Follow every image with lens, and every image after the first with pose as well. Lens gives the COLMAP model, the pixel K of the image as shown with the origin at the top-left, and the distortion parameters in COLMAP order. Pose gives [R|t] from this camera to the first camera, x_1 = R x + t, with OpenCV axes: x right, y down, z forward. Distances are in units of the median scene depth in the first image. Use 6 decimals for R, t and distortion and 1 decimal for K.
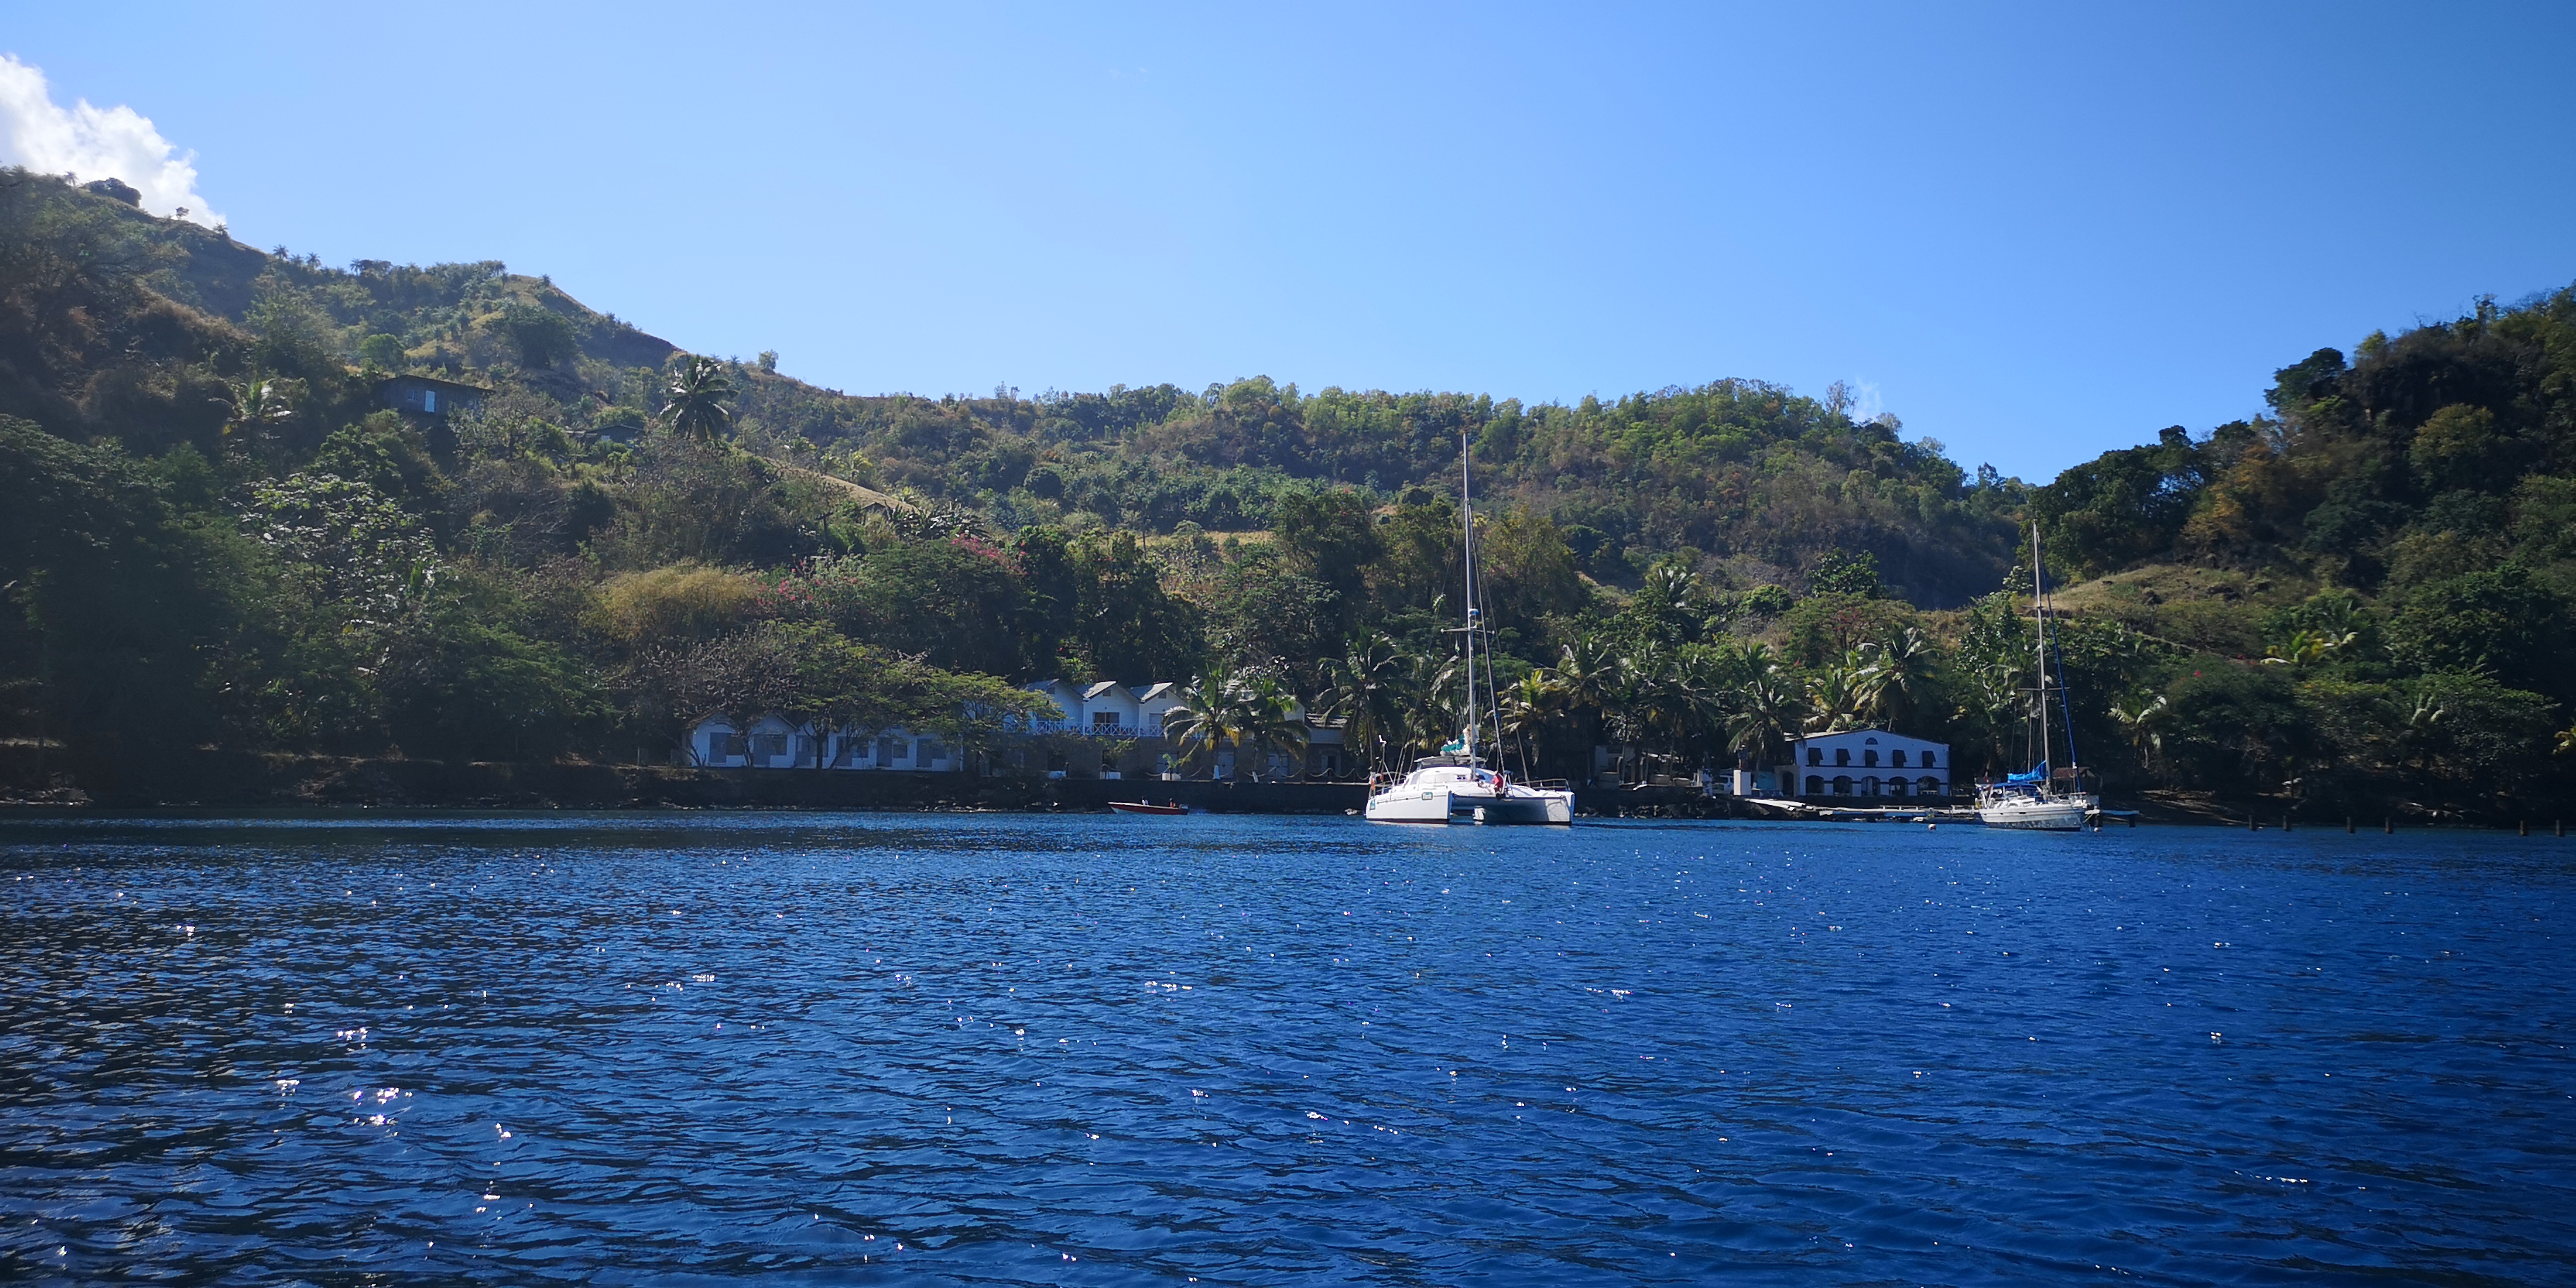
lens RADIAL K [[1921.2, 0, 1288.0], [0, 1921.2, 644.0], [0, 0, 1]] dist [0.038112, -0.045821]
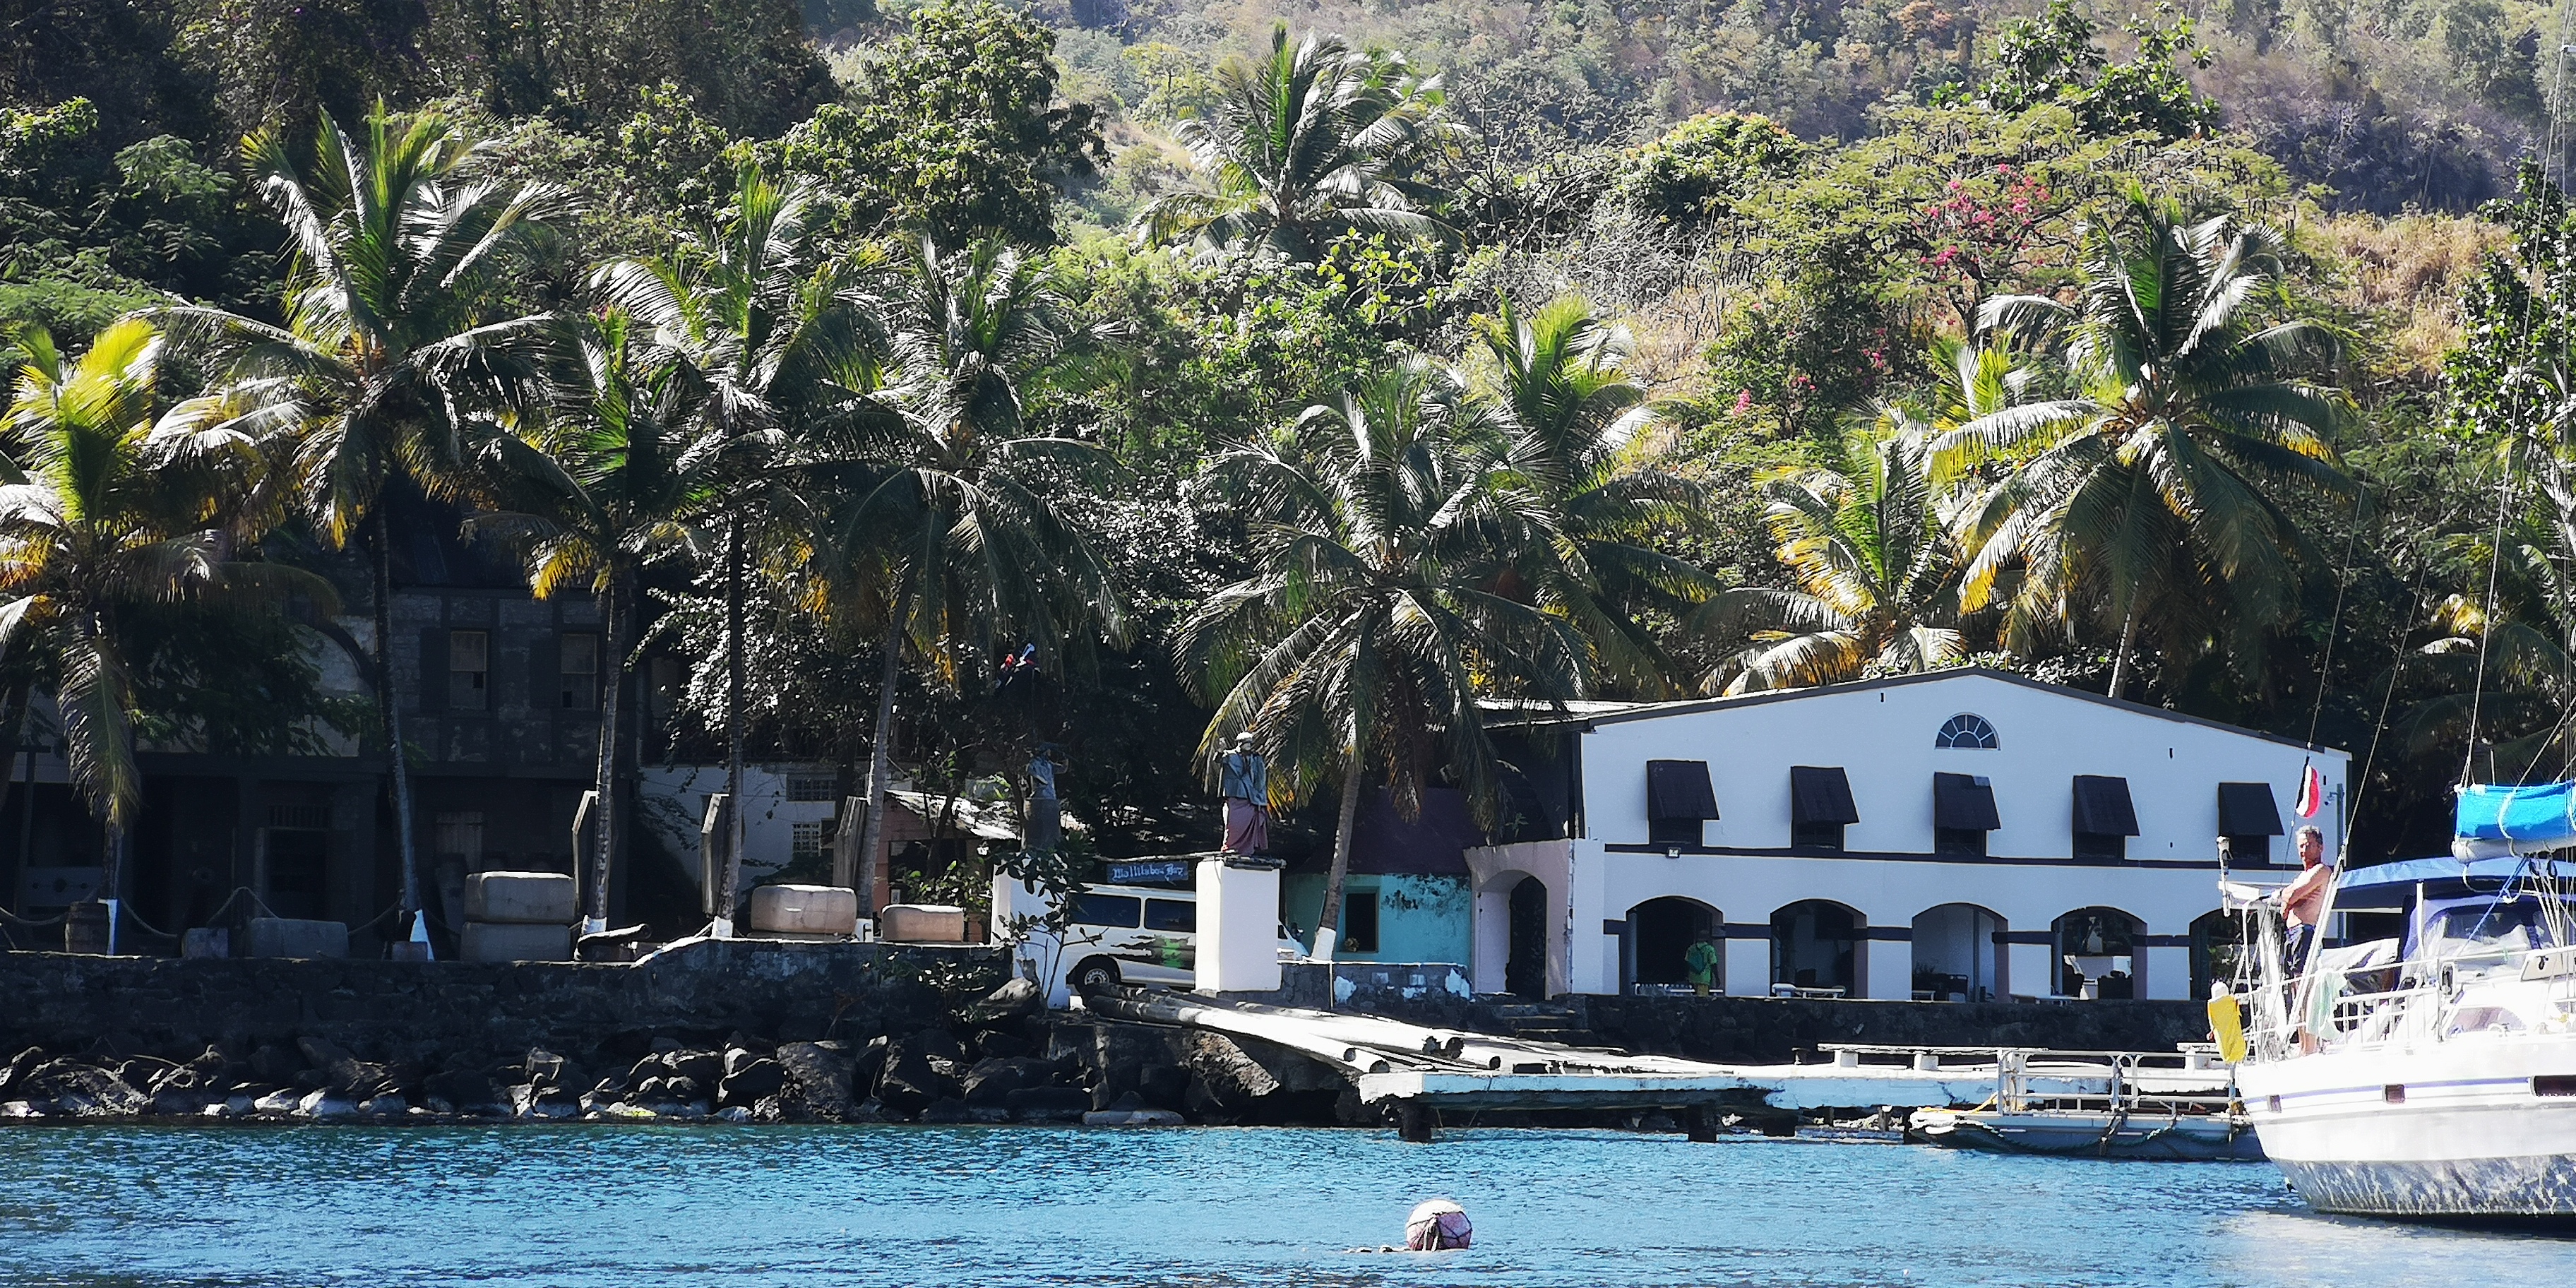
lens RADIAL K [[5910.9, 0, 1288.0], [0, 5910.9, 644.0], [0, 0, 1]] dist [0.659129, -6.966787]
pose [[0.994566, 0.006420, 0.103912, 0.117800], [-0.007946, 0.999867, 0.014272, 0.023239], [-0.103806, -0.015020, 0.994484, 0.271984]]
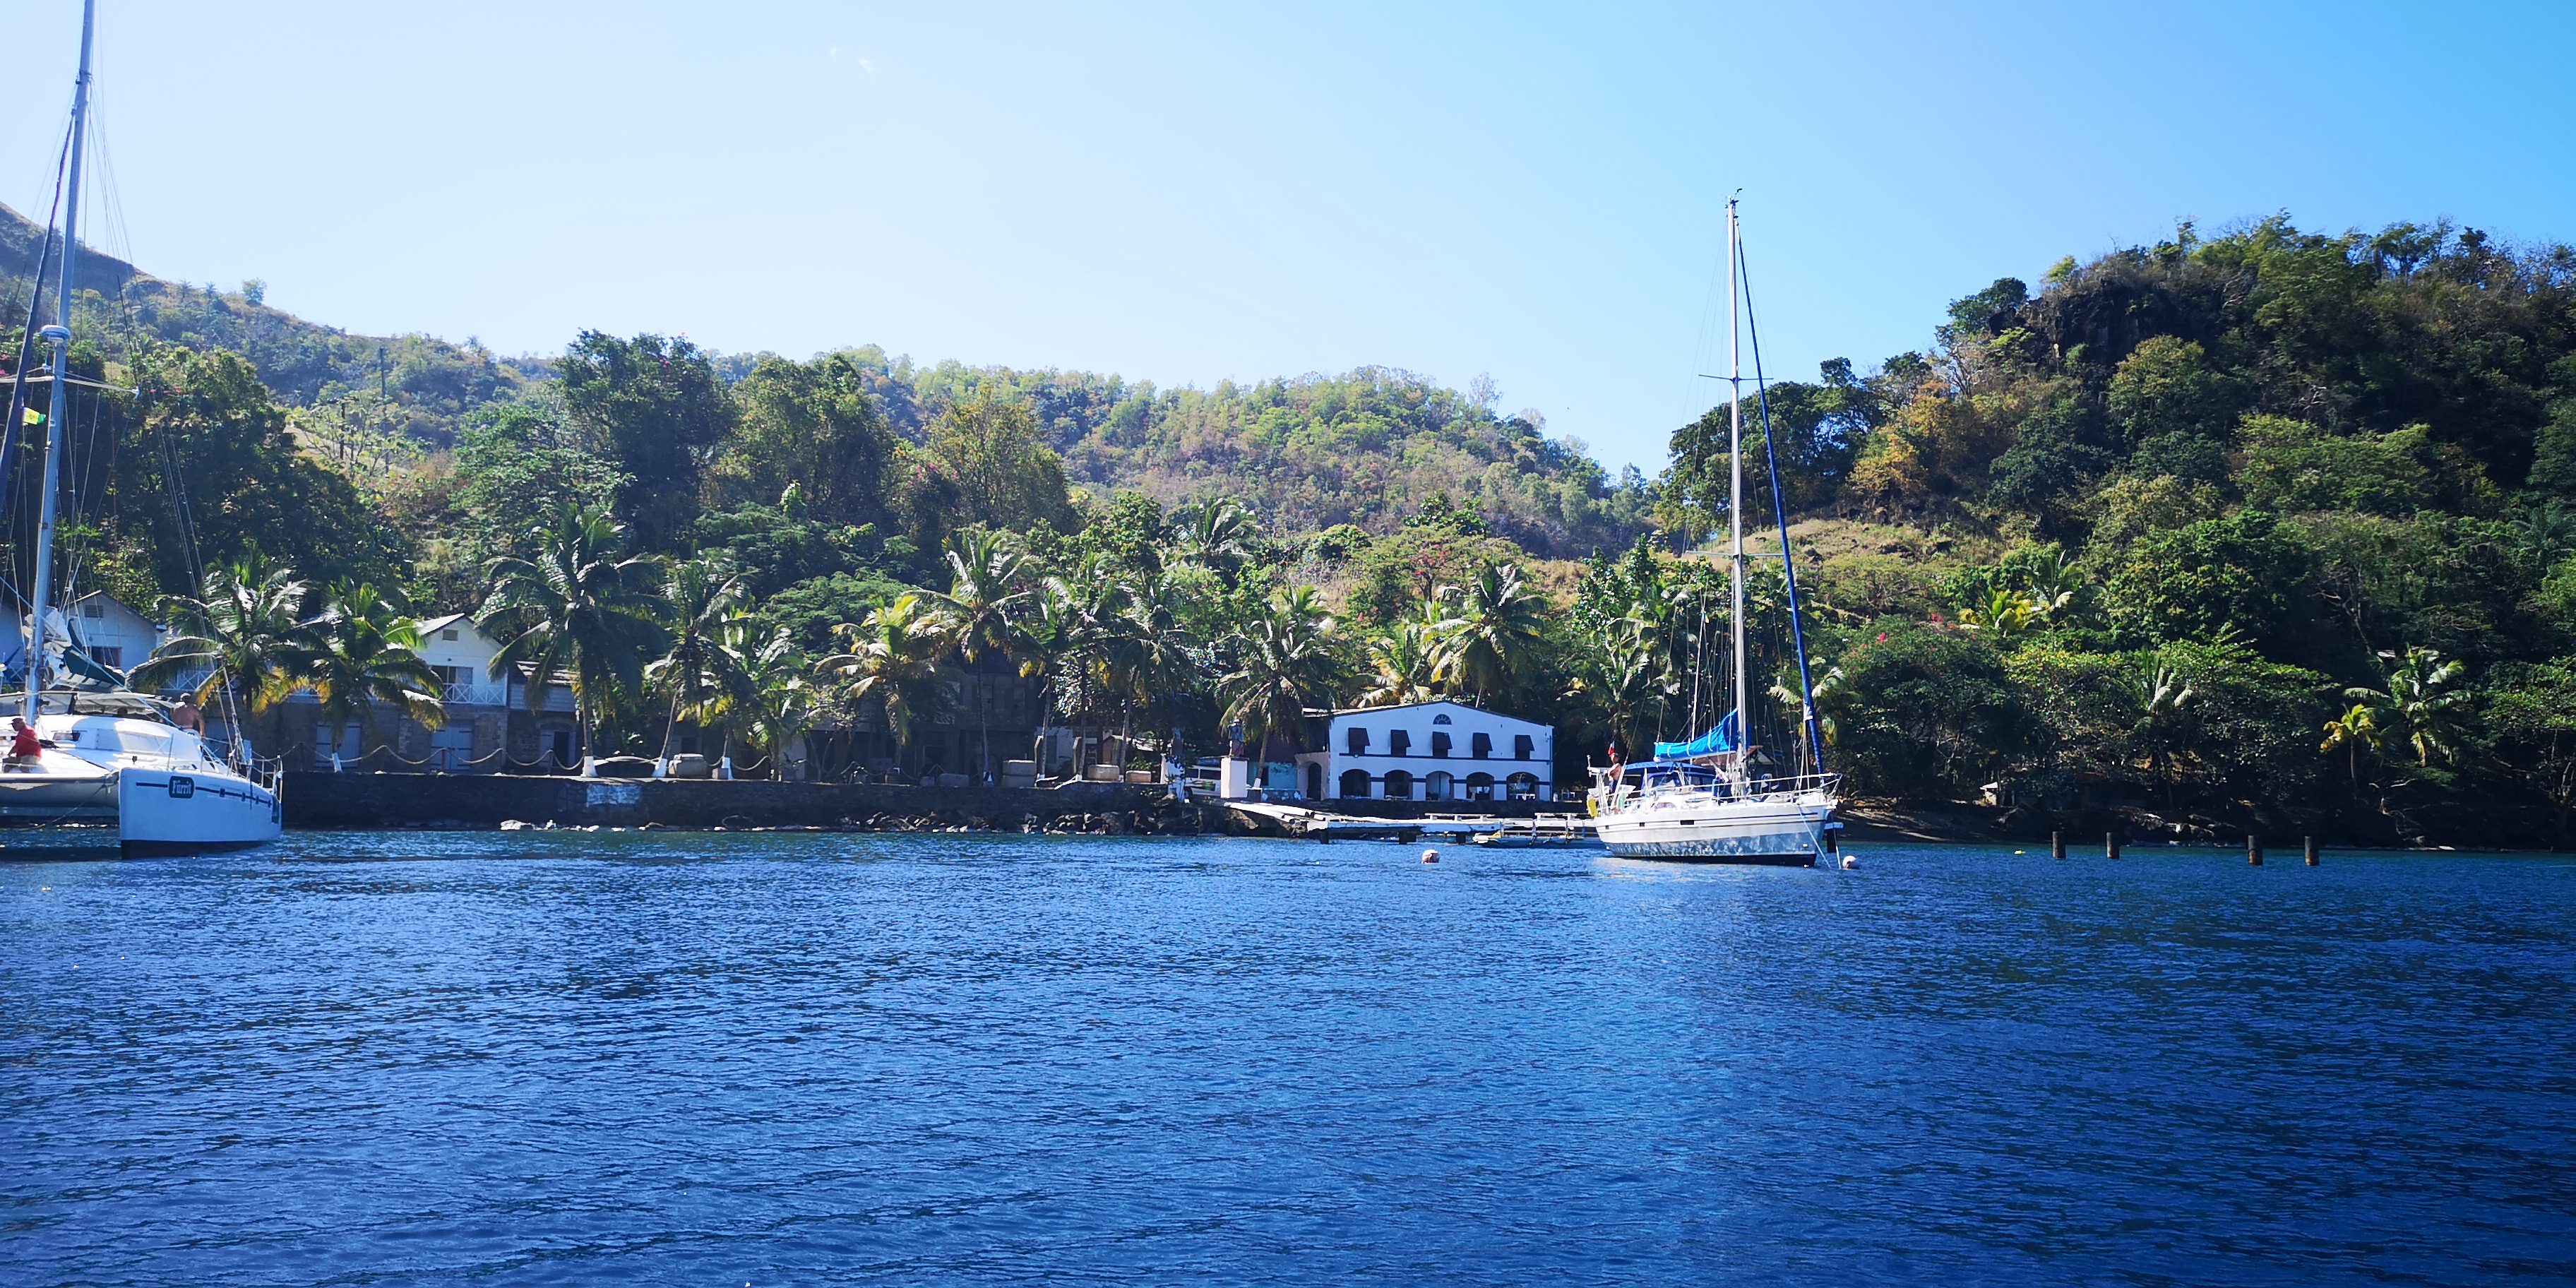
lens RADIAL K [[1954.5, 0, 1288.0], [0, 1954.5, 644.0], [0, 0, 1]] dist [0.060291, 0.003223]
pose [[0.984584, 0.016515, 0.174130, 0.092088], [-0.015615, 0.999857, -0.006535, 0.020787], [-0.174213, 0.003715, 0.984701, 0.237788]]
